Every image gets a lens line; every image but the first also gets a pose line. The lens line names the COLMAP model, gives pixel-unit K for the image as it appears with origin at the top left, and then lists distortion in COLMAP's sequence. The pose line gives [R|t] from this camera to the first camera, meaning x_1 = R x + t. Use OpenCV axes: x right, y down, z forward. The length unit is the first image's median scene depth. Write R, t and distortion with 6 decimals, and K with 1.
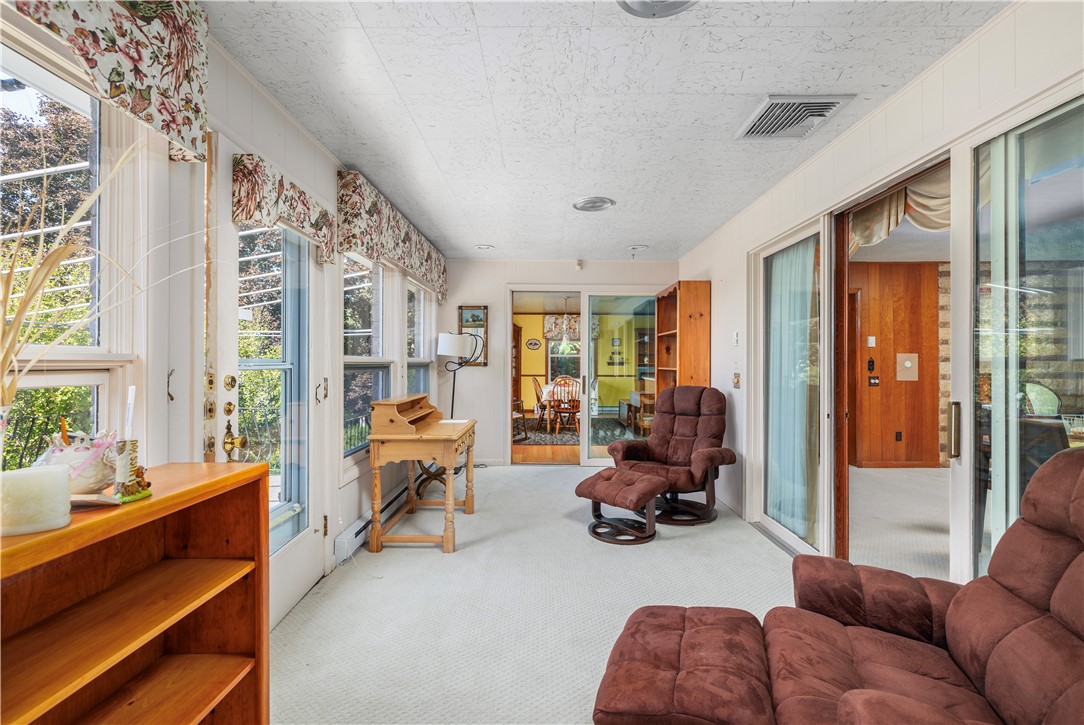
lens RADIAL K [[459.6, 0, 545.0], [0, 459.6, 361.7], [0, 0, 1]] dist [0.002379, -0.000639]
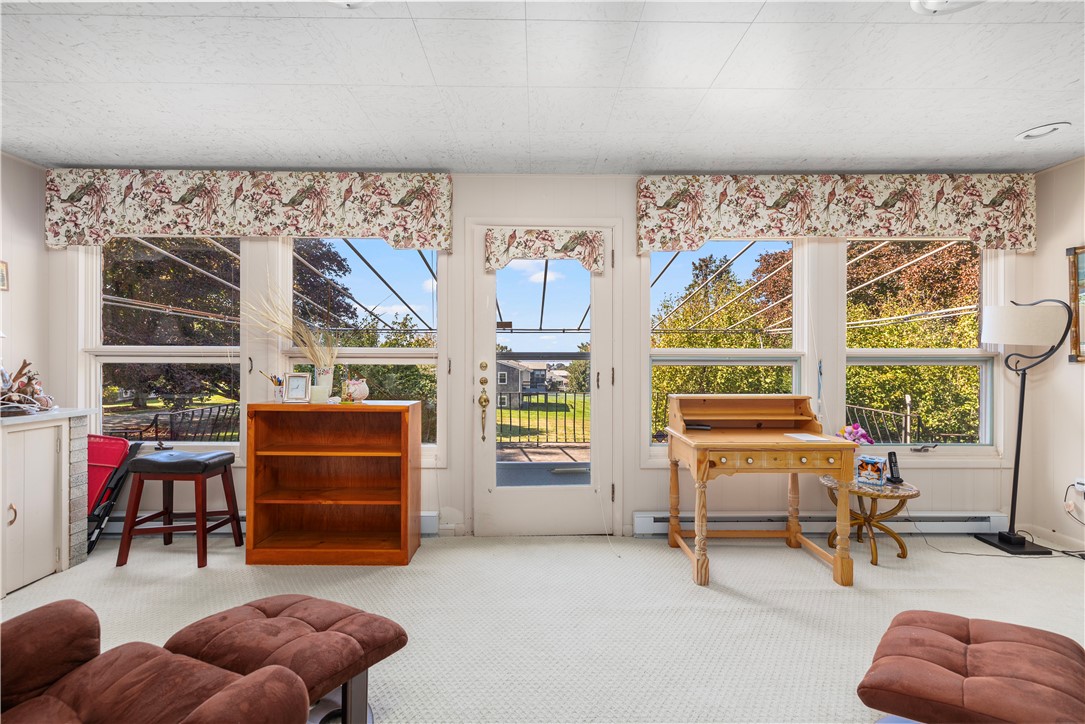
lens RADIAL K [[460.1, 0, 542.3], [0, 460.1, 361.9], [0, 0, 1]] dist [0.002379, -0.000639]
pose [[0.009912, -0.000028, -0.999951, 1.311327], [-0.000351, 1.000000, -0.000032, 0.036781], [0.999951, 0.000352, 0.009912, 1.506047]]
